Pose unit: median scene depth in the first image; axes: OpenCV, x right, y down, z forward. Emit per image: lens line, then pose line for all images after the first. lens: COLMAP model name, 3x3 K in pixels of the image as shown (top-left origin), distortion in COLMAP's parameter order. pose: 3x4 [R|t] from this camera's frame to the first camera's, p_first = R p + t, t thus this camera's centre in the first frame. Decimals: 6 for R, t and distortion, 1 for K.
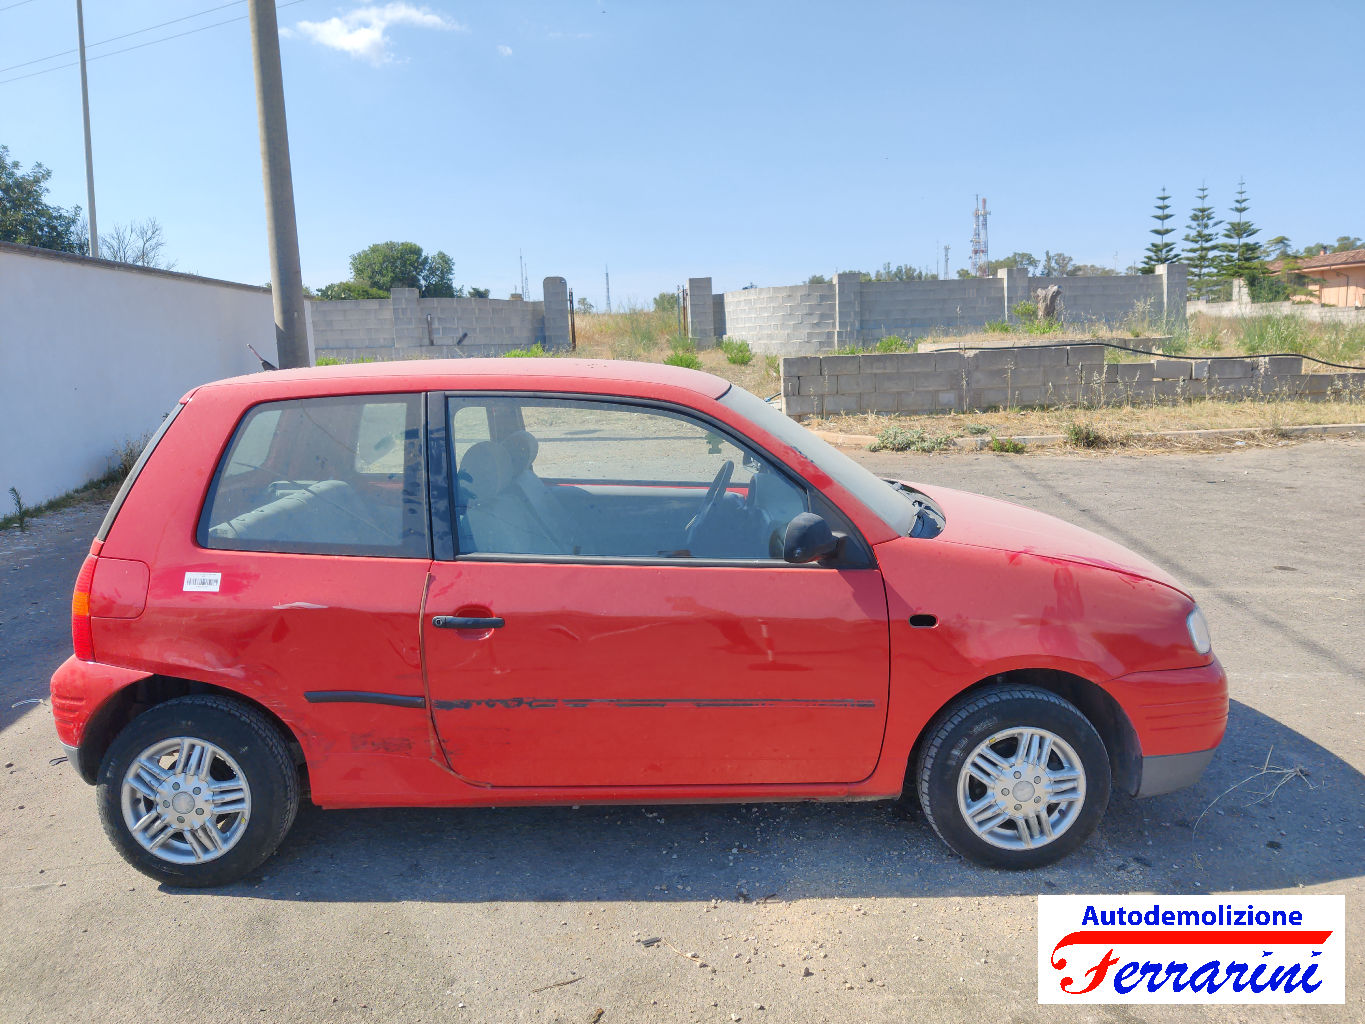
lens RADIAL K [[1034.9, 0, 688.6], [0, 1034.9, 515.4], [0, 0, 1]] dist [0.015620, -0.027631]
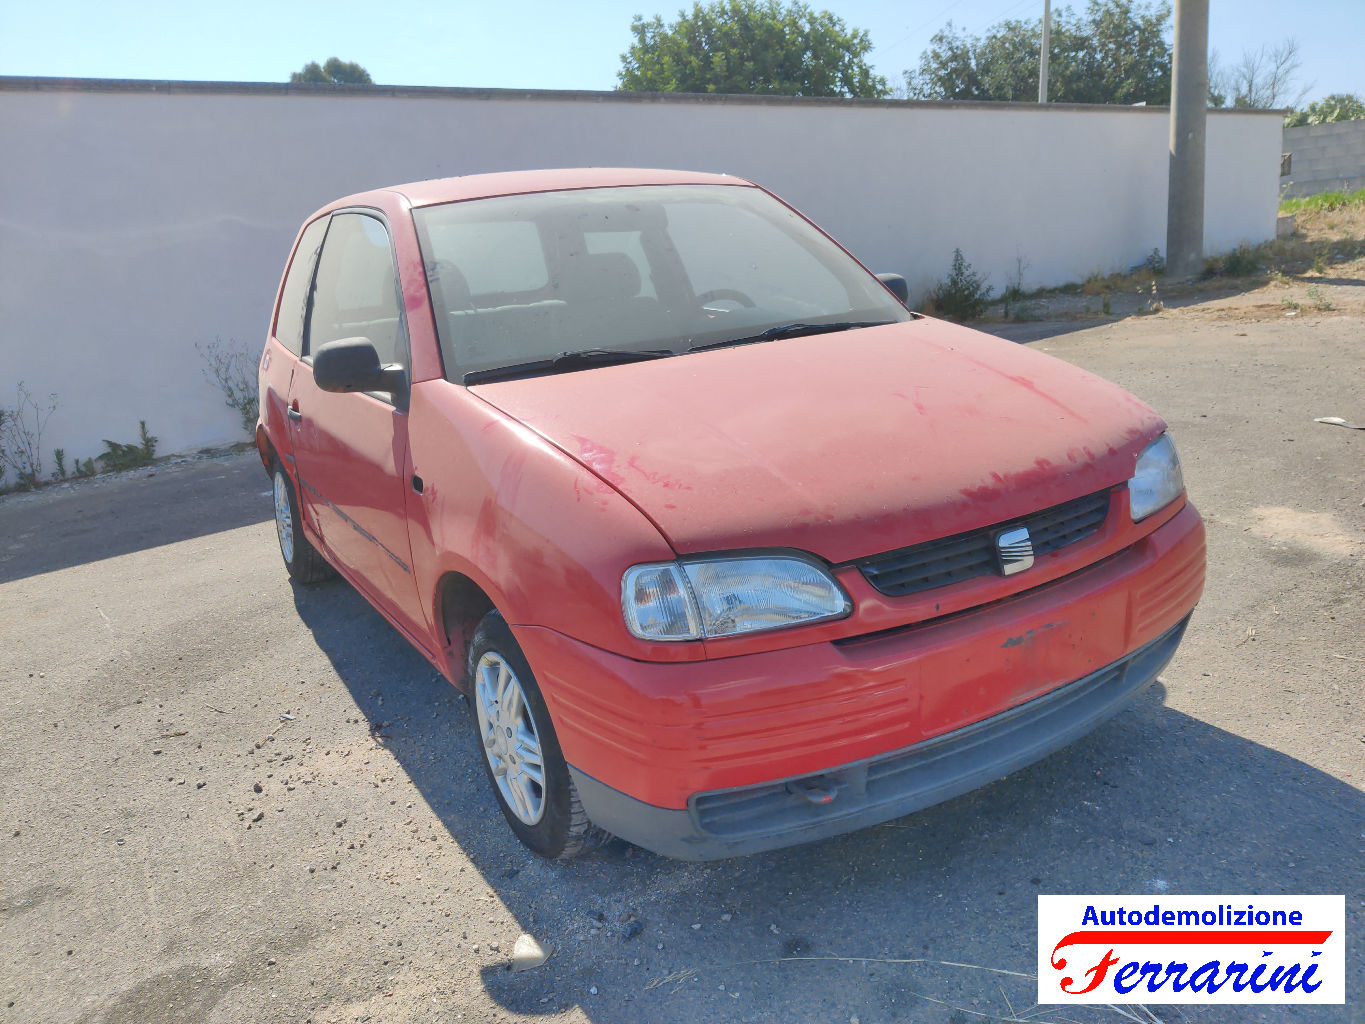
lens RADIAL K [[1034.9, 0, 682.3], [0, 1034.9, 532.3], [0, 0, 1]] dist [0.015620, -0.027631]
pose [[0.497899, 0.216620, -0.839745, 0.964317], [-0.079688, 0.975633, 0.204426, -0.040067], [0.863566, -0.034866, 0.503029, 0.735568]]
